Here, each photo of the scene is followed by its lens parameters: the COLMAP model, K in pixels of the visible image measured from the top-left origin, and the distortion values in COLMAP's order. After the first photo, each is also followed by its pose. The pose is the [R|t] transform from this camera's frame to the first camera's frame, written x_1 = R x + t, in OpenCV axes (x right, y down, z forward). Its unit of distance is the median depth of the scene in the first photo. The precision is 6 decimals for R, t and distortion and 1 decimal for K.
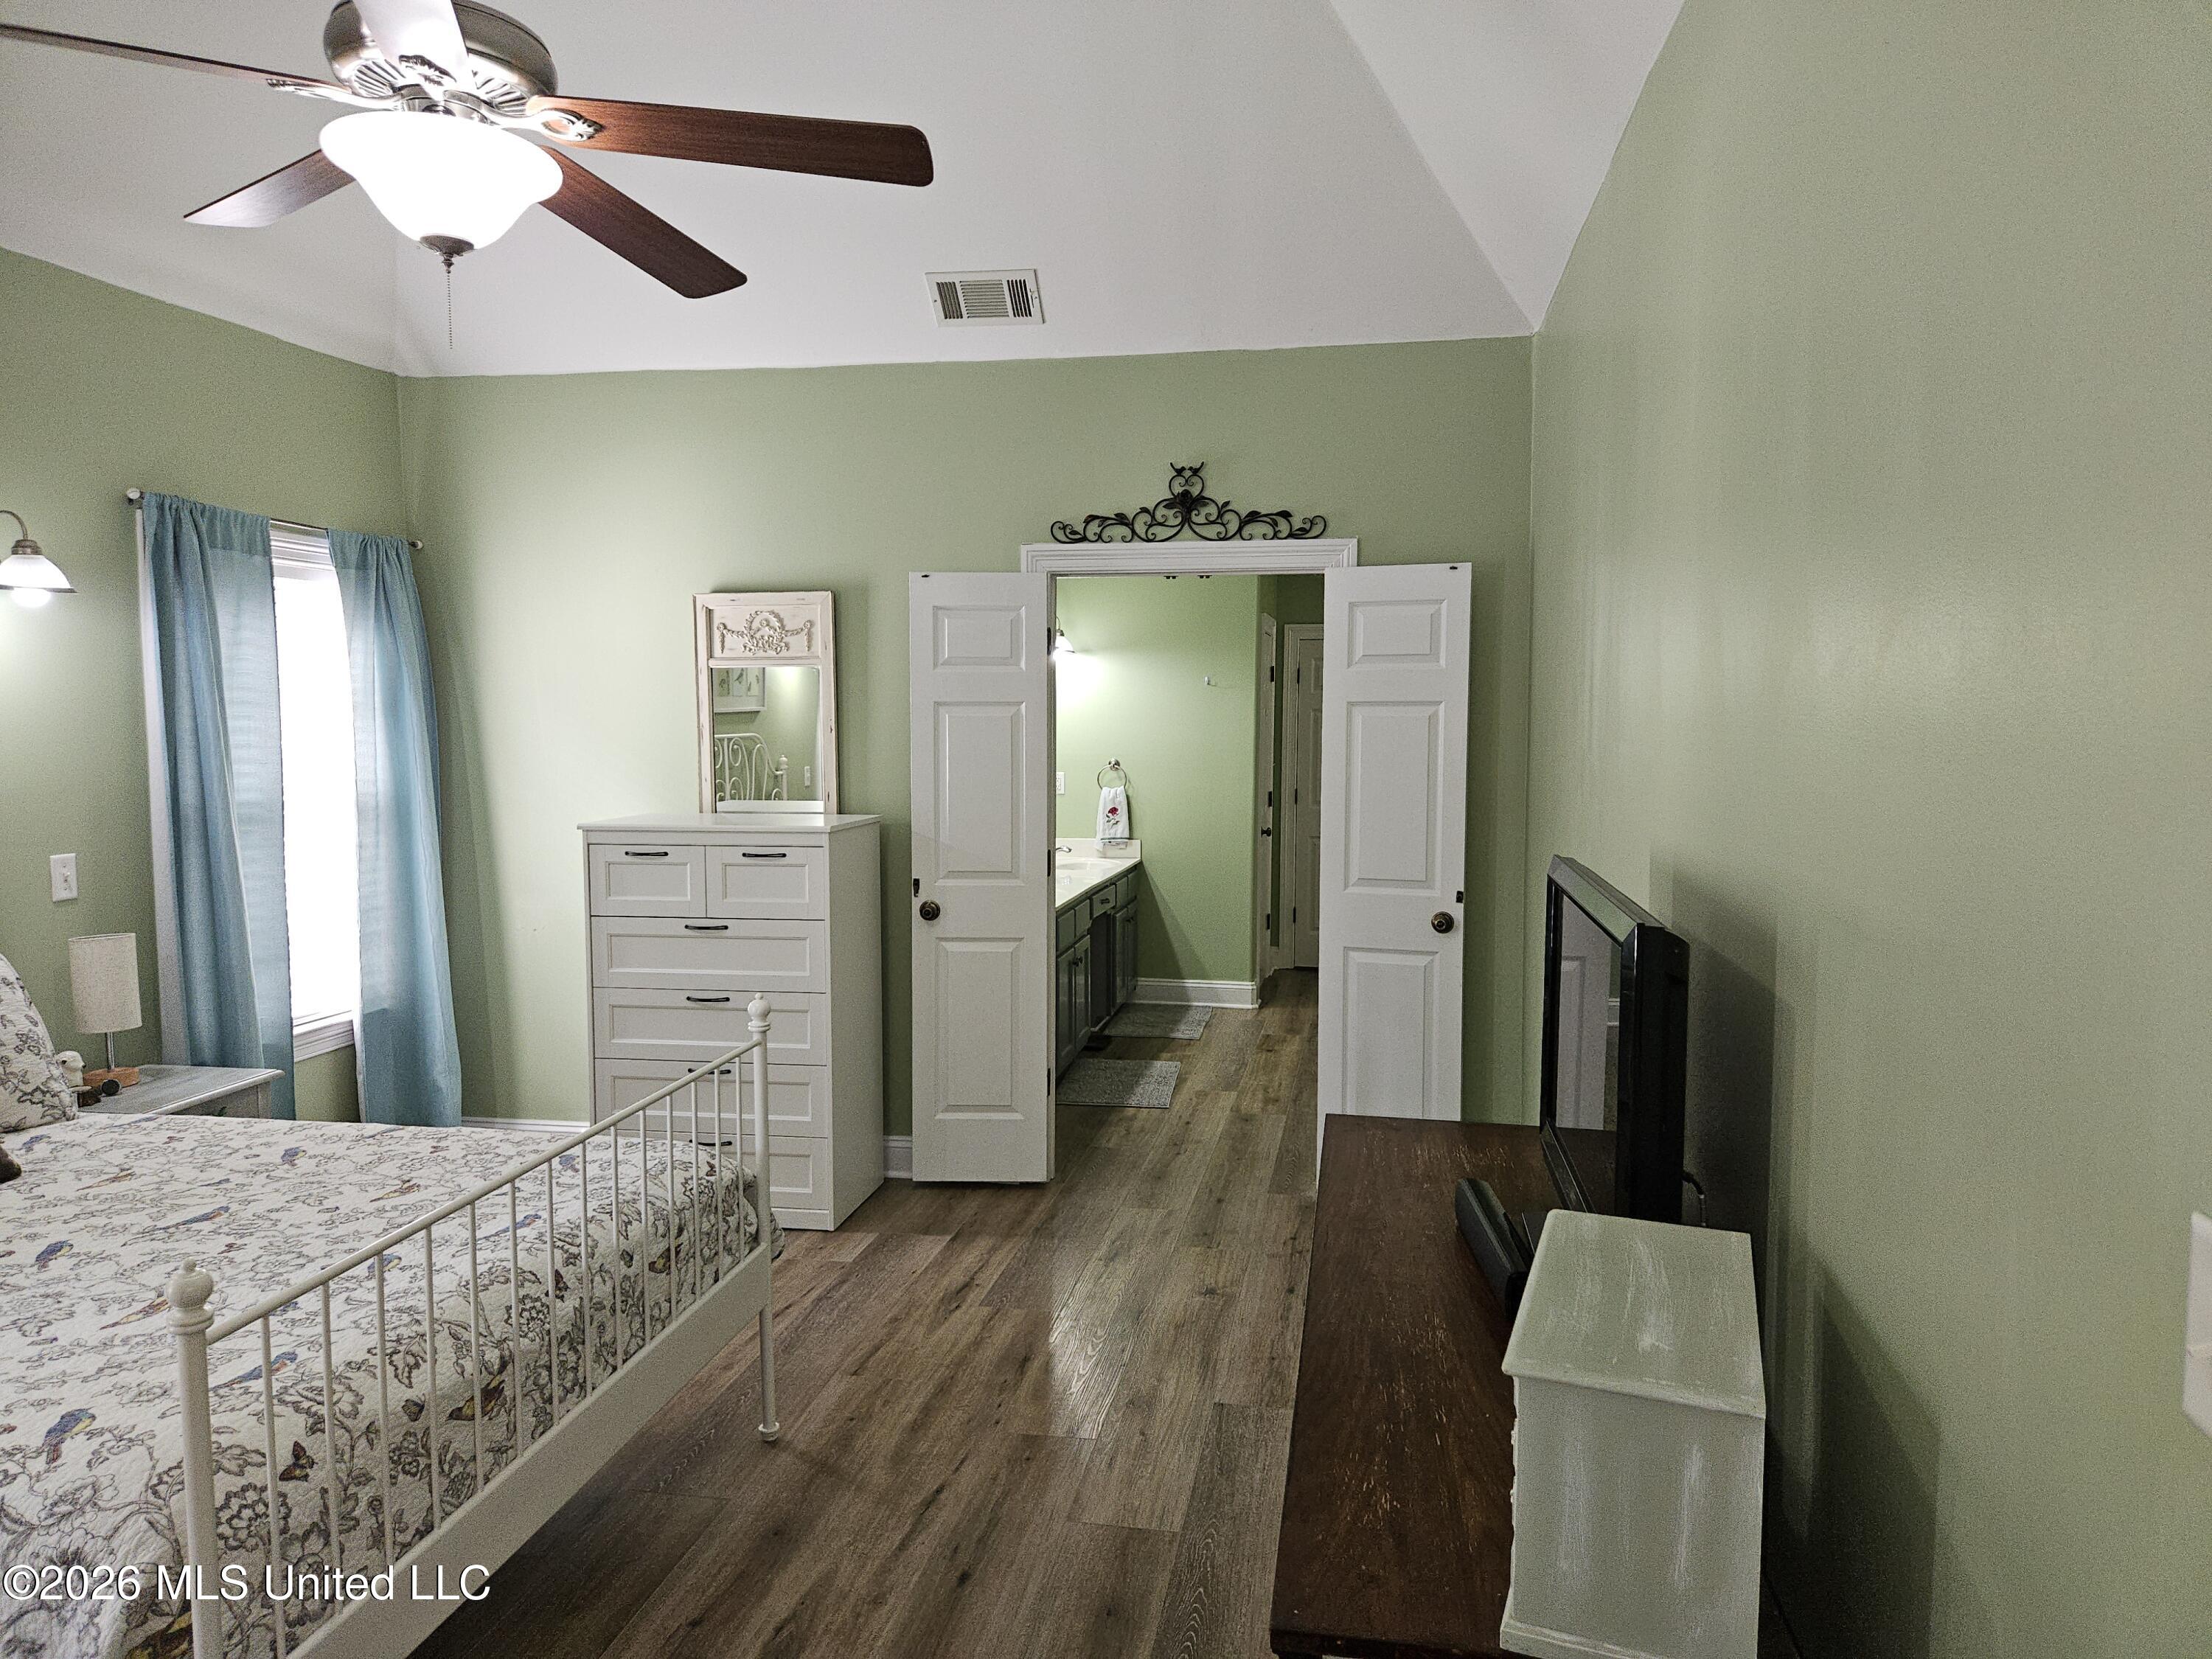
lens RADIAL K [[1478.3, 0, 1115.4], [0, 1478.3, 823.1], [0, 0, 1]] dist [0.086738, -0.076971]
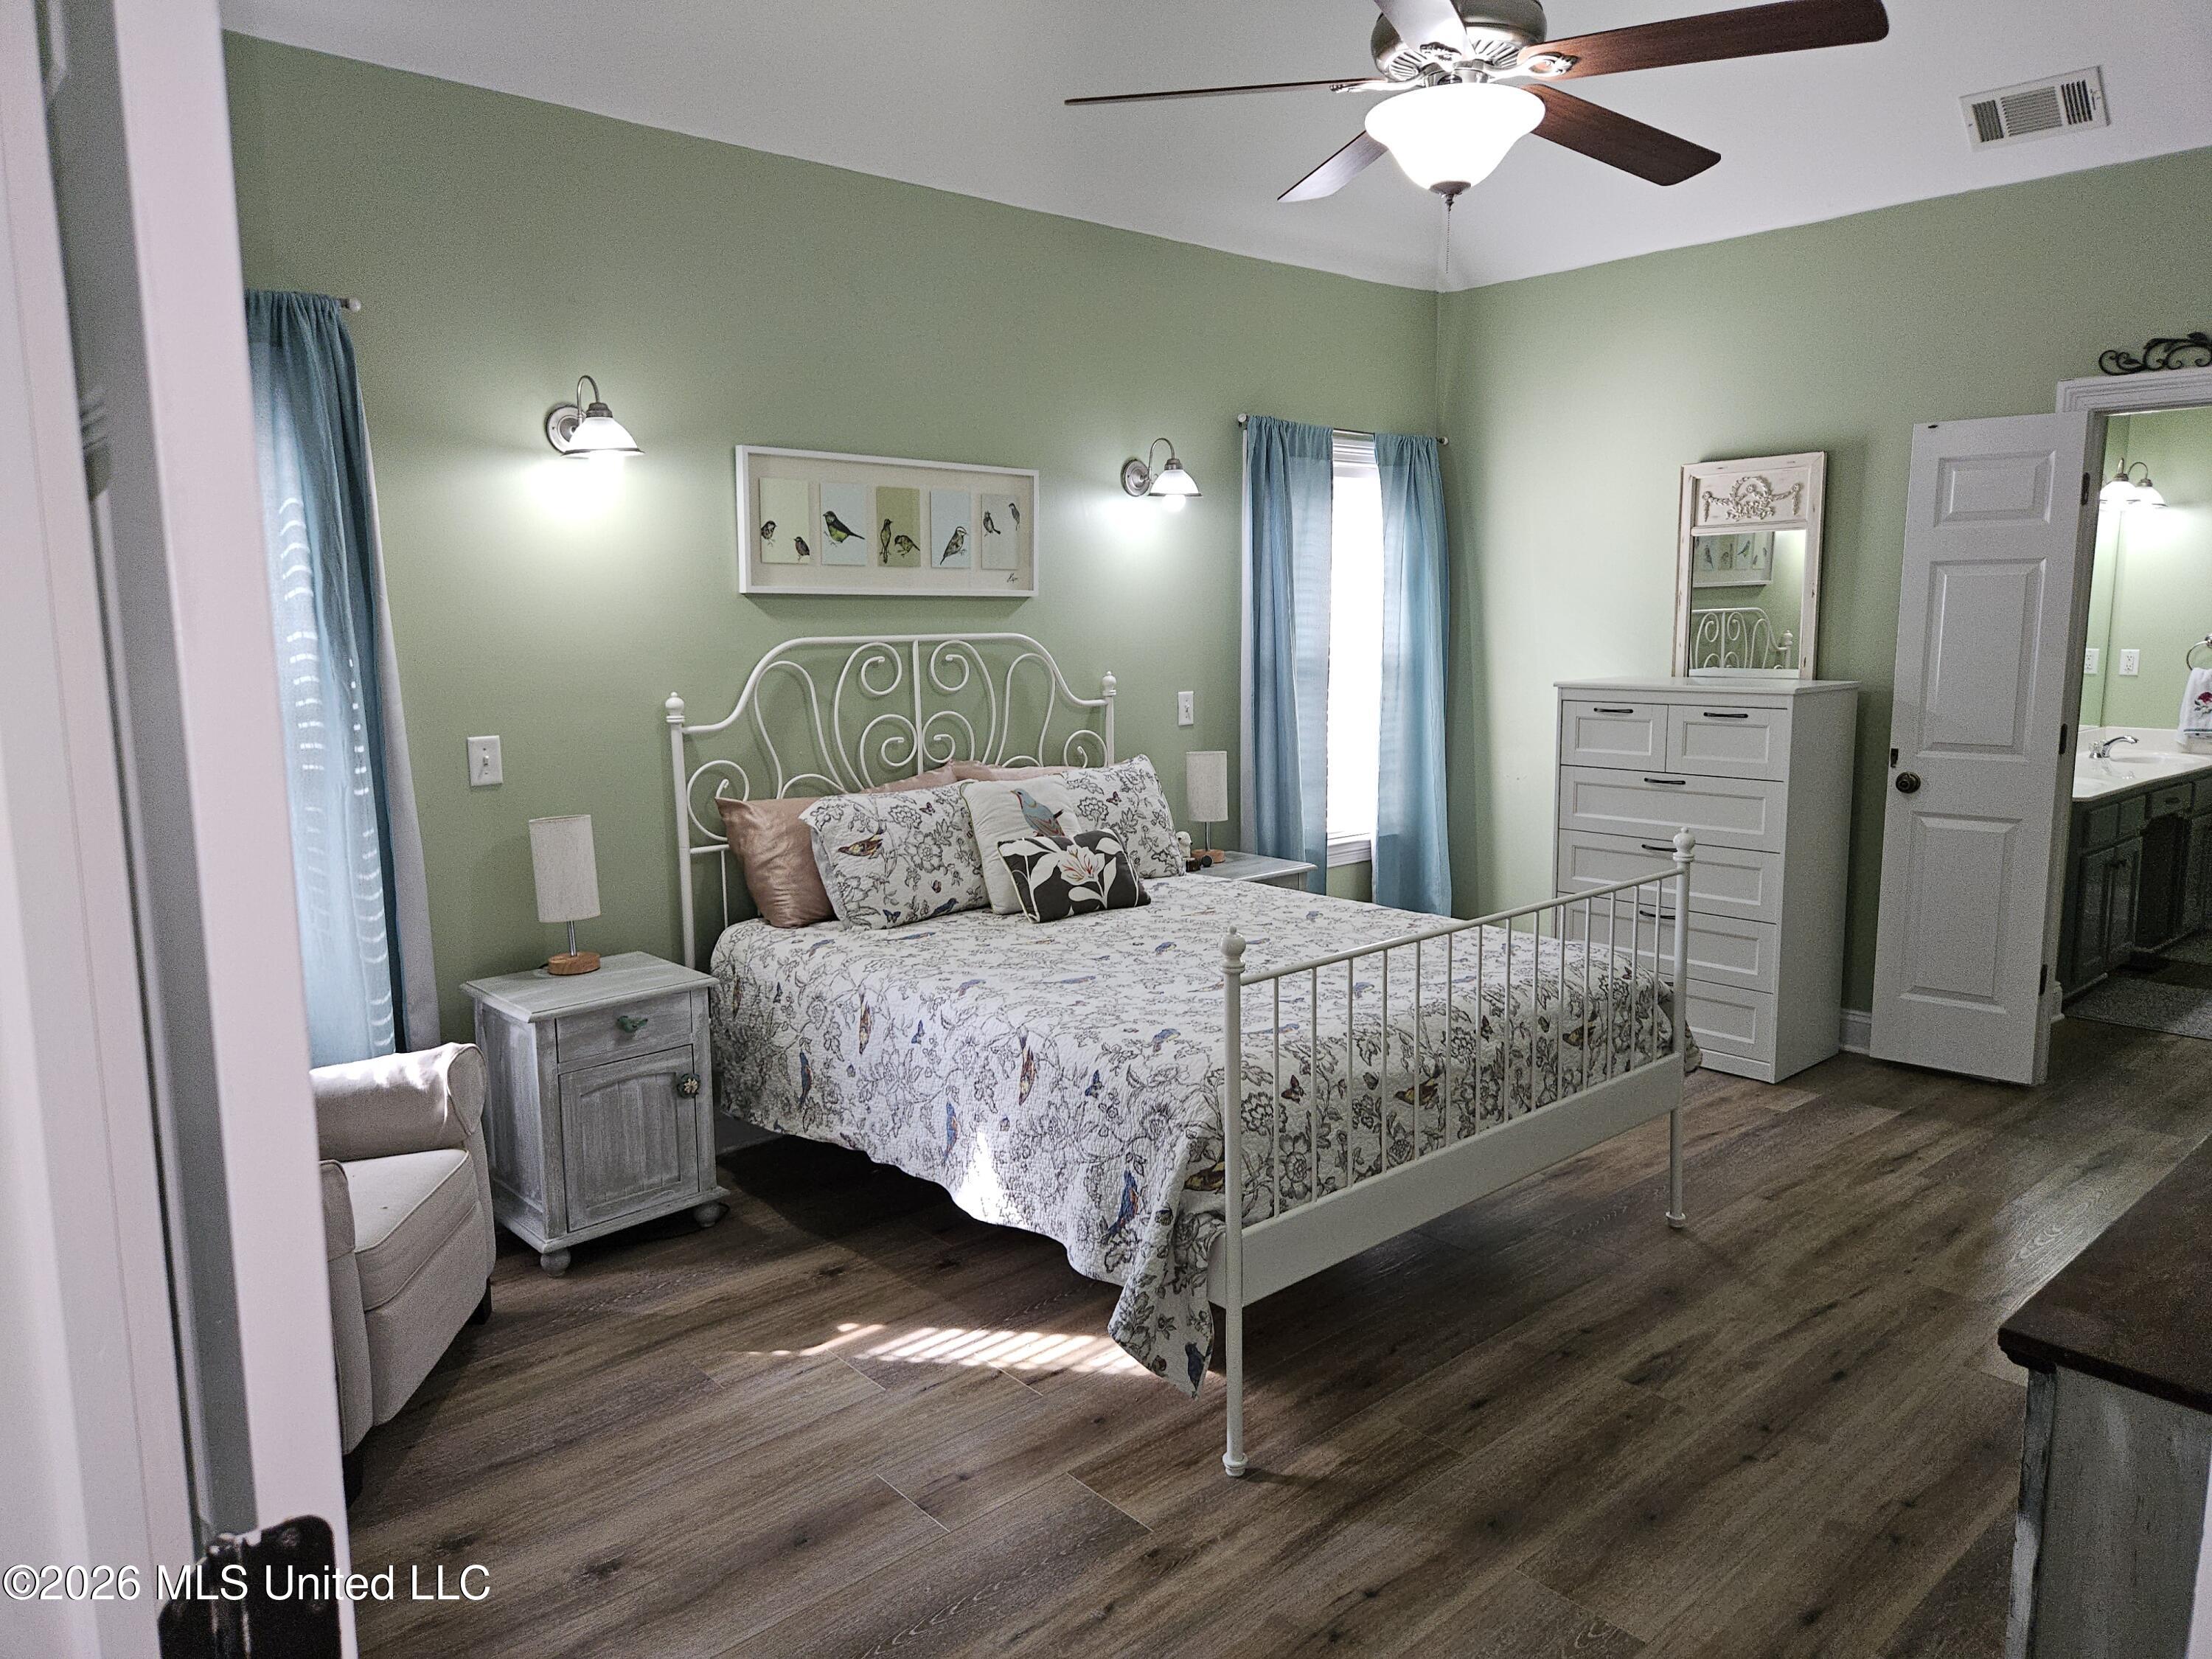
lens RADIAL K [[1477.5, 0, 1107.0], [0, 1477.5, 811.8], [0, 0, 1]] dist [0.087433, -0.079646]
pose [[0.784798, 0.078541, -0.614755, 0.087074], [-0.038679, 0.996211, 0.077899, 0.029151], [0.618543, -0.037357, 0.784862, -0.108096]]
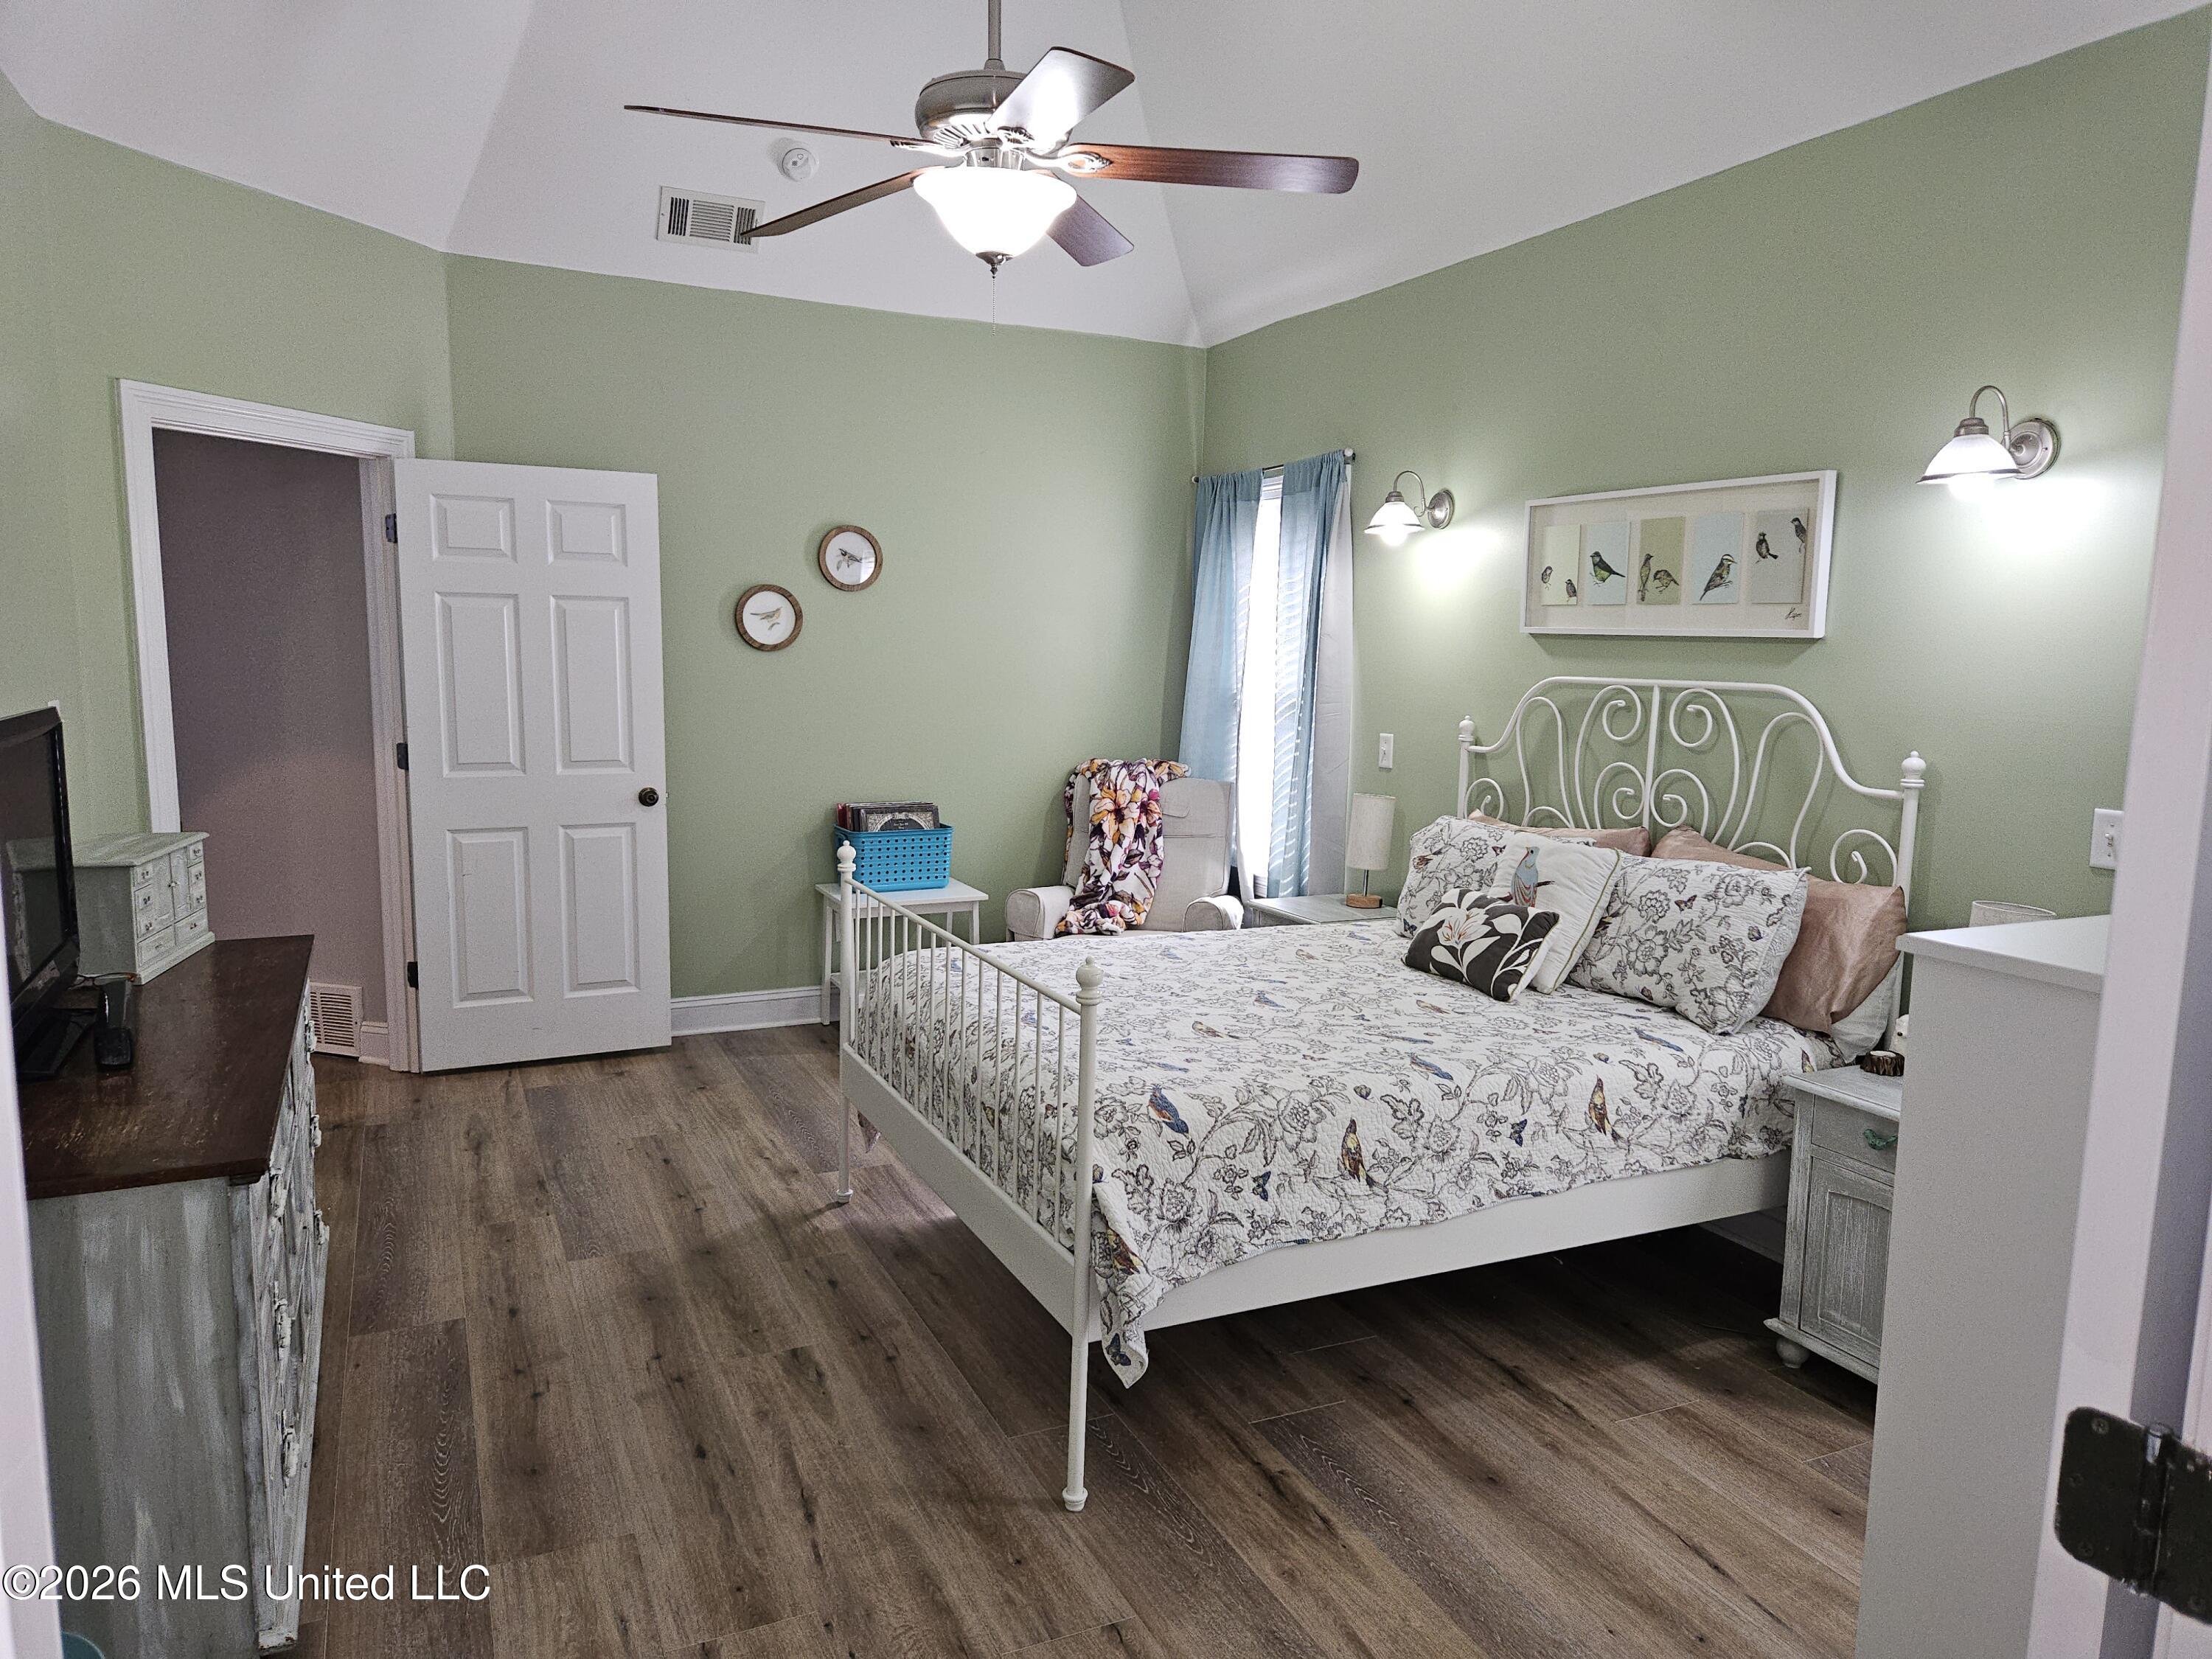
lens RADIAL K [[1477.5, 0, 1107.0], [0, 1477.5, 811.8], [0, 0, 1]] dist [0.087433, -0.079646]
pose [[-0.813552, 0.052338, -0.579133, 0.176195], [-0.063389, 0.982024, 0.177796, -0.087002], [0.578027, 0.181357, -0.795609, 1.386602]]
